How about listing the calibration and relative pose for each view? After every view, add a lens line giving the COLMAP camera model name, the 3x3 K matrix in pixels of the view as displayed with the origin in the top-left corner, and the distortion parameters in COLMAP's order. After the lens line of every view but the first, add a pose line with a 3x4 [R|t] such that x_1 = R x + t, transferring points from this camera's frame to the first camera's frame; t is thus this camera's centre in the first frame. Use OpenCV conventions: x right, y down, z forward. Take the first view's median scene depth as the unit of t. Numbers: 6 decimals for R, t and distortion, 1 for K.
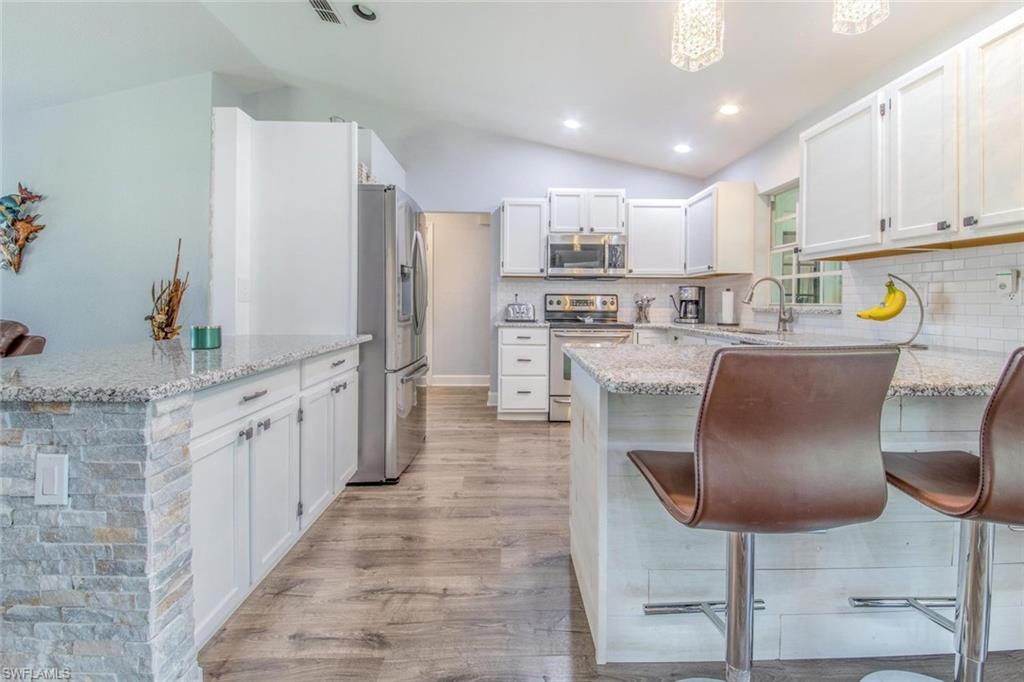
lens RADIAL K [[418.3, 0, 516.7], [0, 418.3, 305.2], [0, 0, 1]] dist [-0.002055, -0.000467]
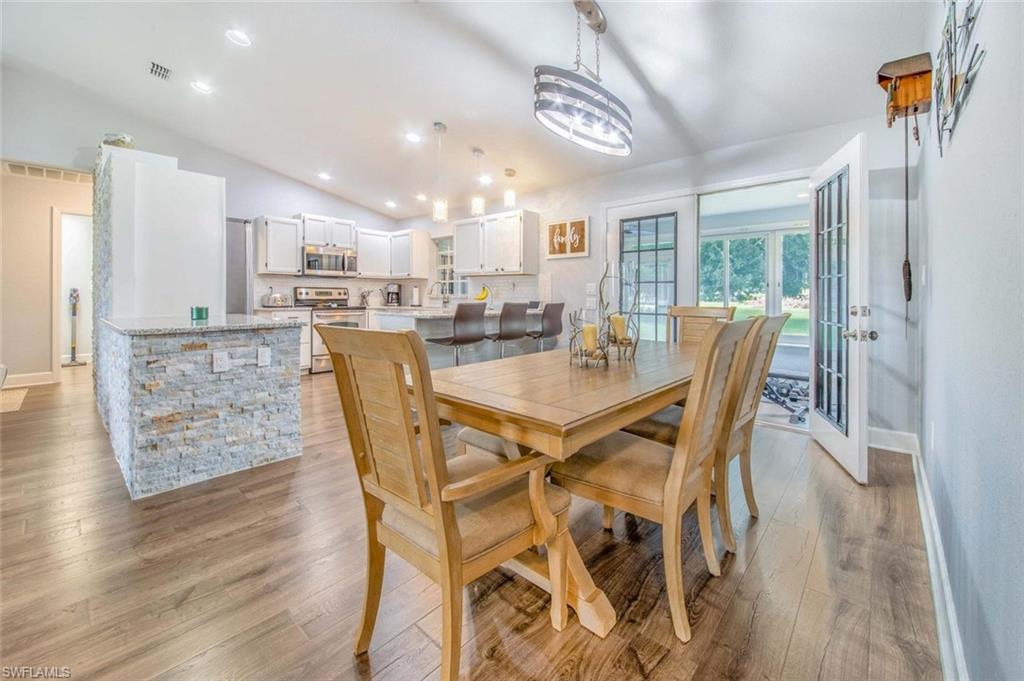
lens RADIAL K [[418.3, 0, 516.7], [0, 418.3, 304.7], [0, 0, 1]] dist [-0.002055, -0.000467]
pose [[0.680397, -0.017968, 0.732623, -0.493819], [0.003402, 0.999766, 0.021361, 0.004002], [-0.732836, -0.012042, 0.680299, -0.524684]]
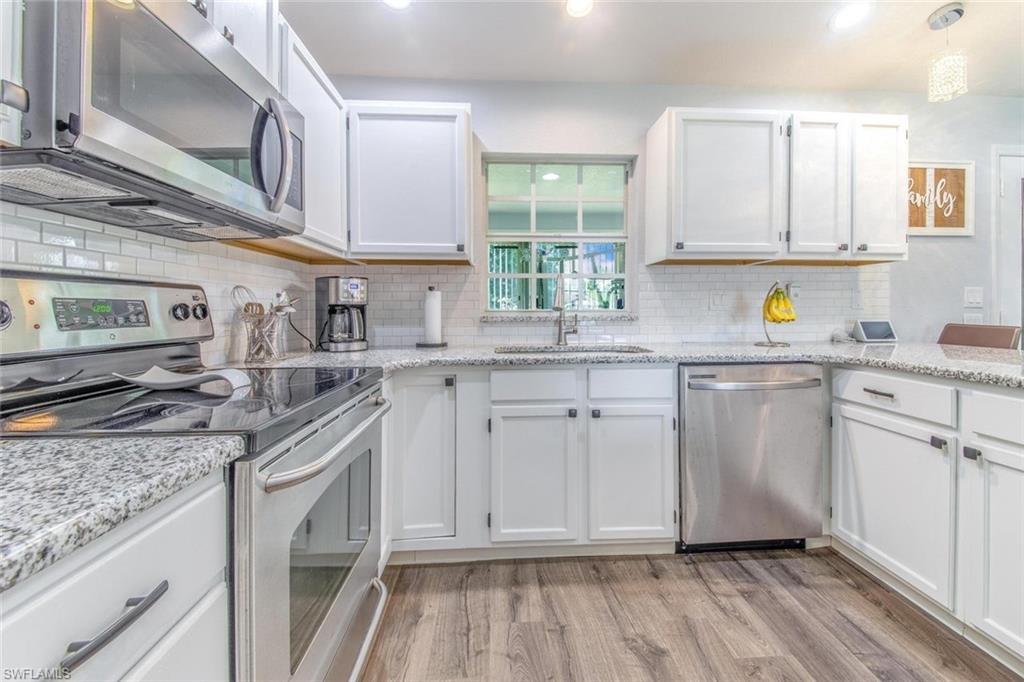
lens RADIAL K [[418.3, 0, 516.7], [0, 418.3, 305.2], [0, 0, 1]] dist [-0.002055, -0.000467]
pose [[-0.050731, 0.009225, 0.998670, -0.097467], [0.016287, 0.999832, -0.008408, -0.005545], [-0.998580, 0.015839, -0.050872, 0.845732]]
